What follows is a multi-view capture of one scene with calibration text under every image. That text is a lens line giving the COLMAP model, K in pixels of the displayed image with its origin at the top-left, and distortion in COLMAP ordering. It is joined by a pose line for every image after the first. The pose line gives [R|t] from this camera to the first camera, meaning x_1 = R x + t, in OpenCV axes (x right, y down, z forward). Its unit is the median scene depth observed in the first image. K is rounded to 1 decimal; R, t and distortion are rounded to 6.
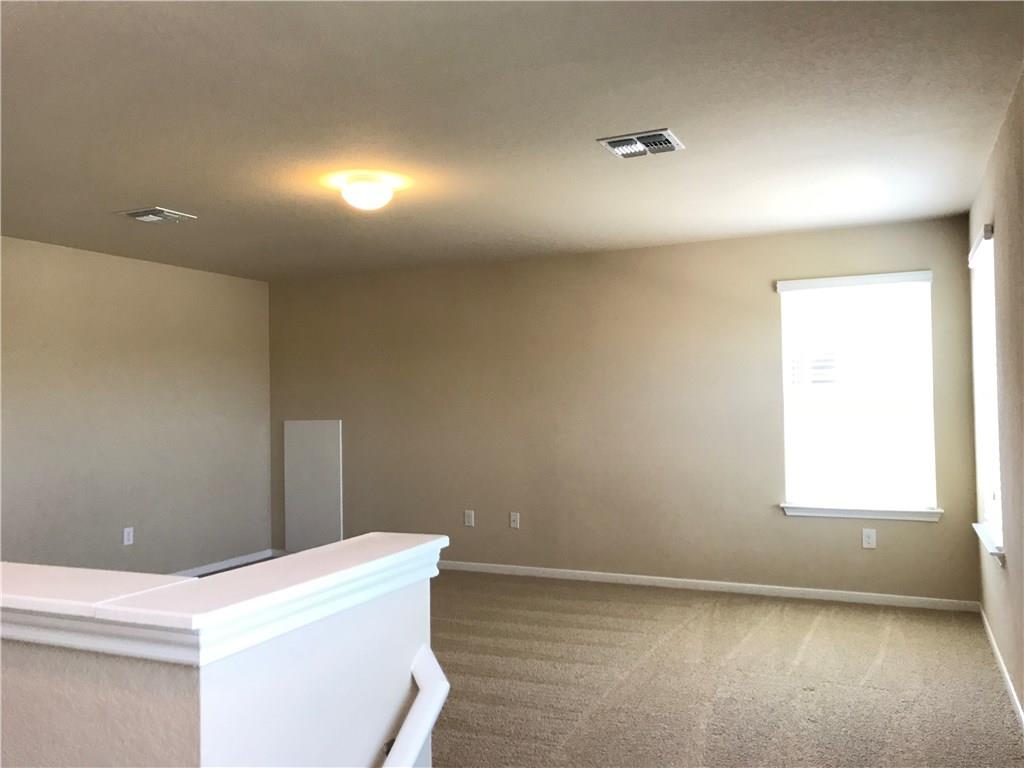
lens RADIAL K [[832.7, 0, 511.7], [0, 832.7, 381.2], [0, 0, 1]] dist [0.016238, -0.011400]
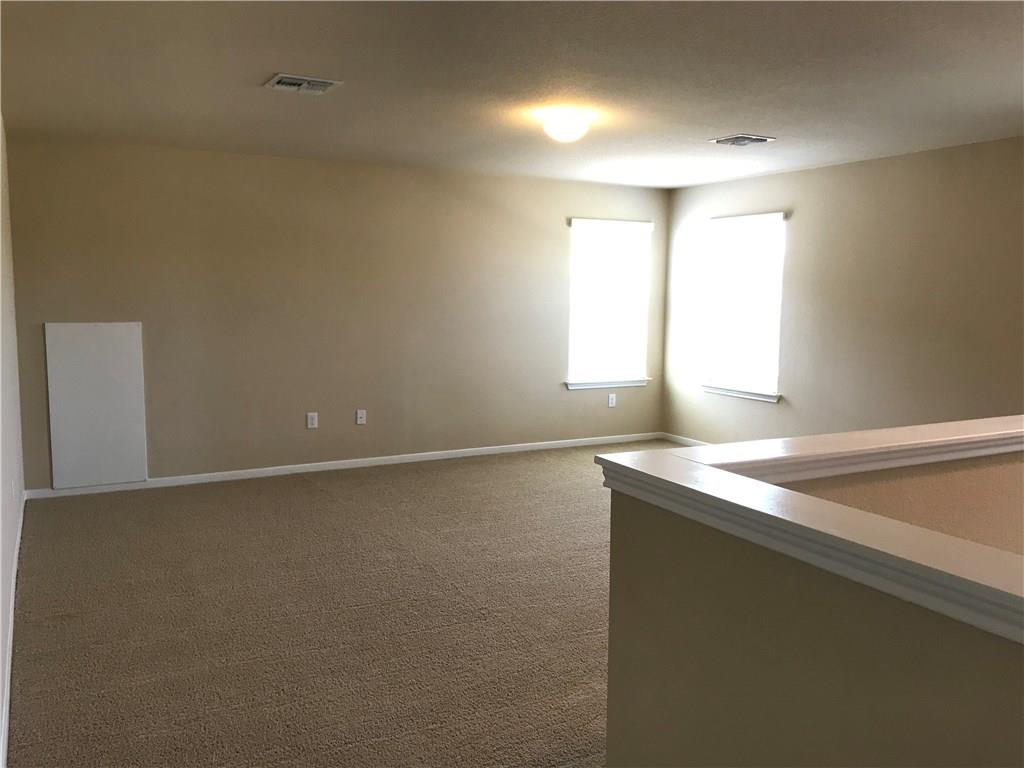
lens RADIAL K [[832.7, 0, 510.2], [0, 832.7, 385.6], [0, 0, 1]] dist [0.016238, -0.011400]
pose [[0.586211, -0.064065, 0.807621, -0.847614], [-0.034485, 0.993992, 0.103880, 0.012834], [-0.809424, -0.088746, 0.580480, 0.273416]]
